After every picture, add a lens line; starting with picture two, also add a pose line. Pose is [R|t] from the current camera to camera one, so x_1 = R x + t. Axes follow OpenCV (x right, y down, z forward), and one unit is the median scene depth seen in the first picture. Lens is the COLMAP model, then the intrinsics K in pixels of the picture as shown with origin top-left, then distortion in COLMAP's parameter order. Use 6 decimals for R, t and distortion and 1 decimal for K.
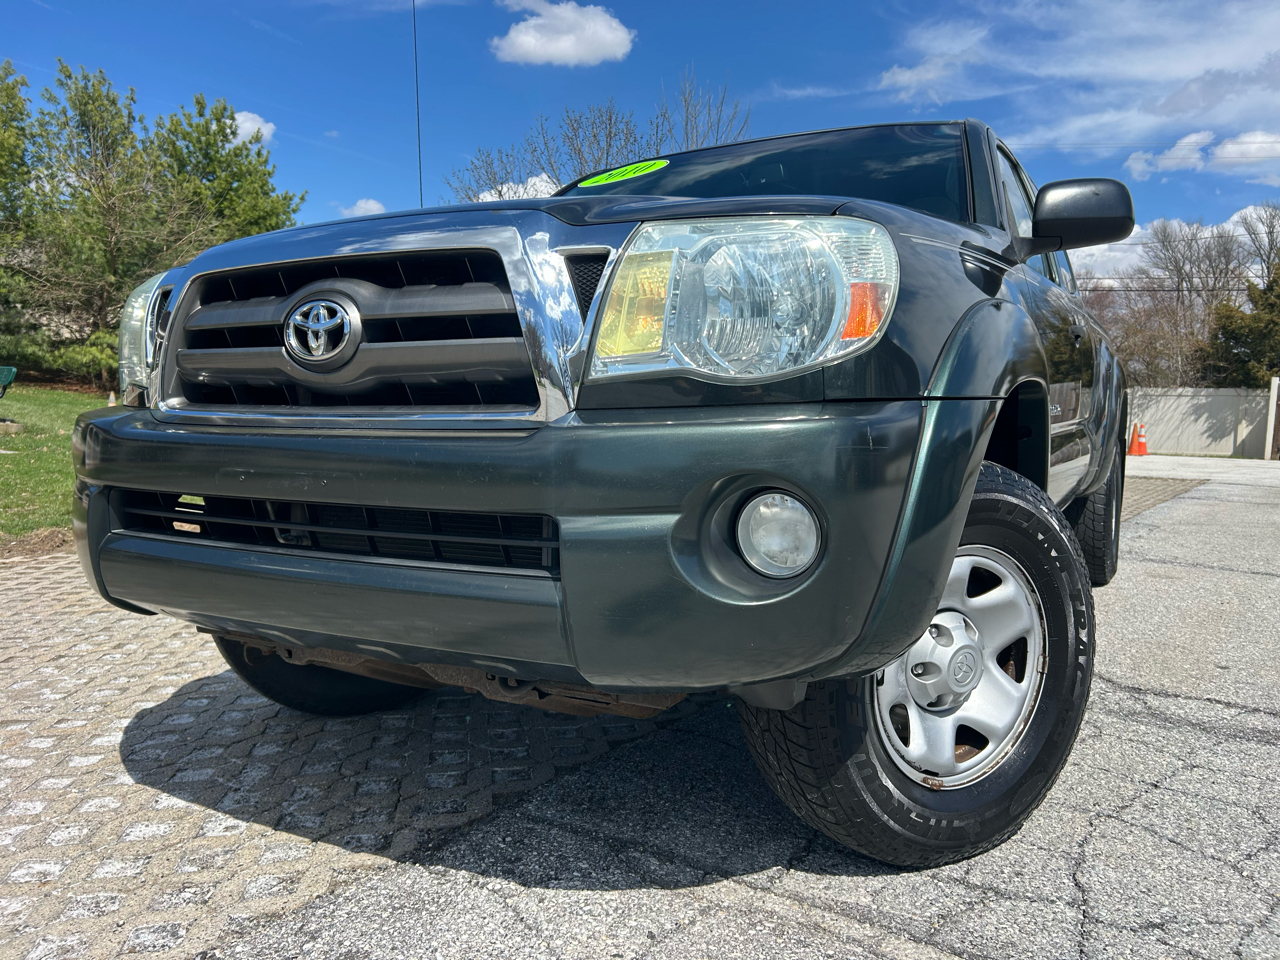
lens RADIAL K [[959.2, 0, 644.7], [0, 959.2, 486.3], [0, 0, 1]] dist [0.057884, -0.067455]
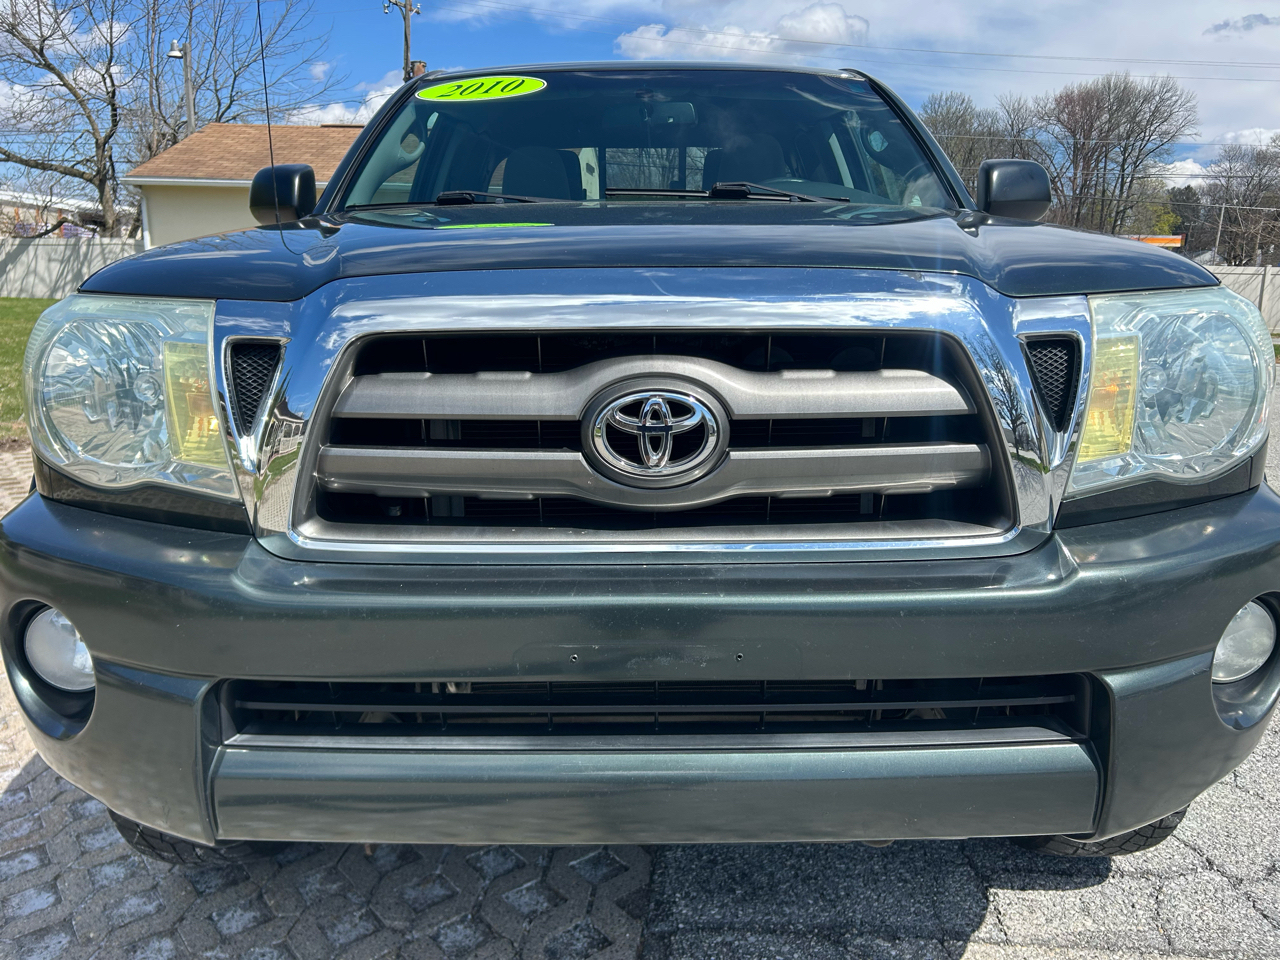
lens RADIAL K [[964.1, 0, 649.3], [0, 964.1, 459.7], [0, 0, 1]] dist [0.050040, -0.057362]
pose [[0.872228, -0.094766, 0.479831, -0.585339], [0.038417, 0.991293, 0.125947, -0.197938], [-0.487589, -0.091421, 0.868274, 0.334055]]
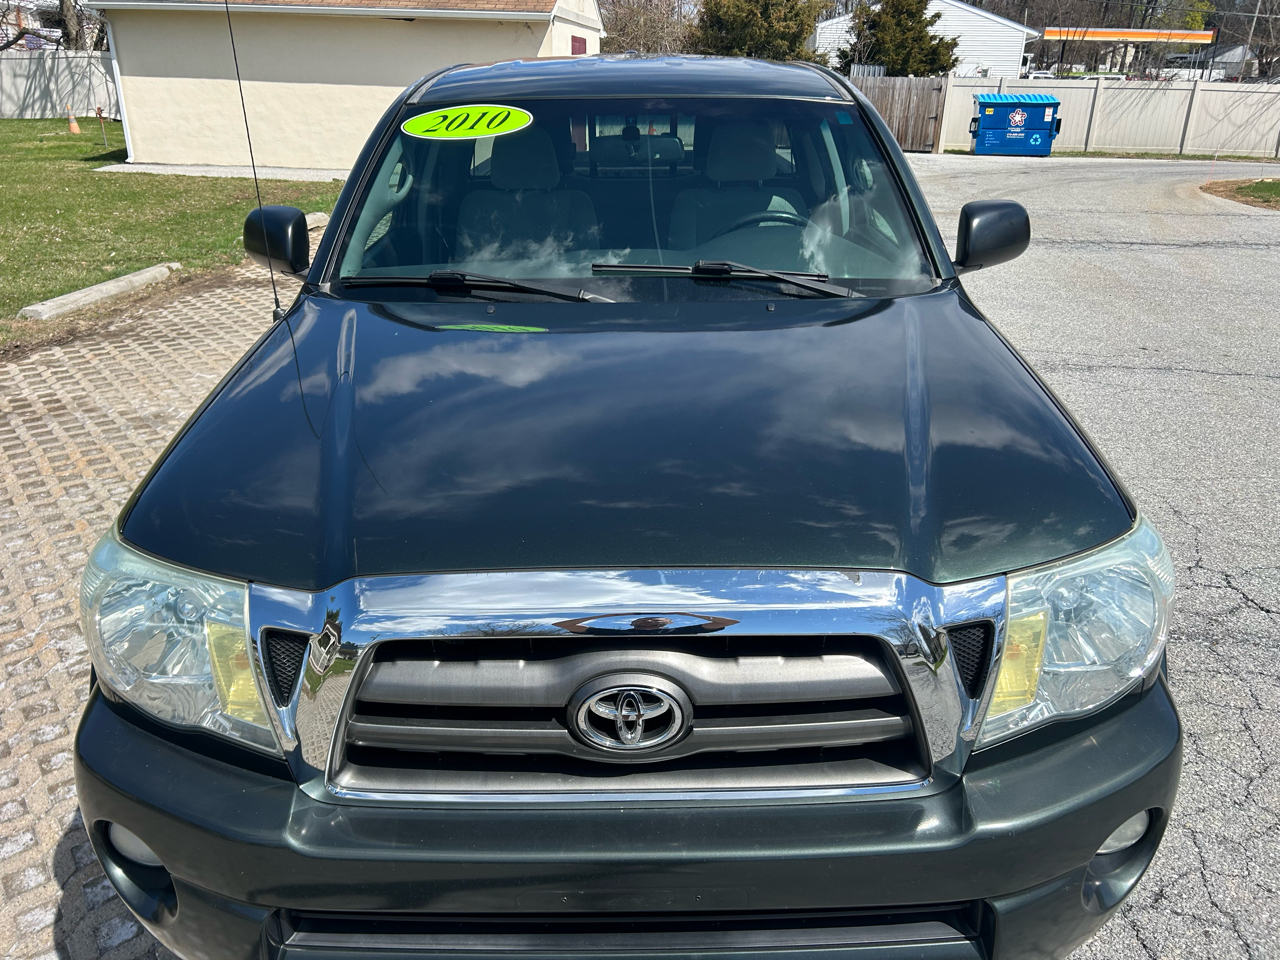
lens RADIAL K [[964.1, 0, 649.3], [0, 964.1, 459.7], [0, 0, 1]] dist [0.050040, -0.057362]
pose [[0.871295, -0.186152, 0.454085, -0.569267], [0.039377, 0.948802, 0.313406, -0.547788], [-0.489178, -0.255189, 0.834017, 0.298832]]
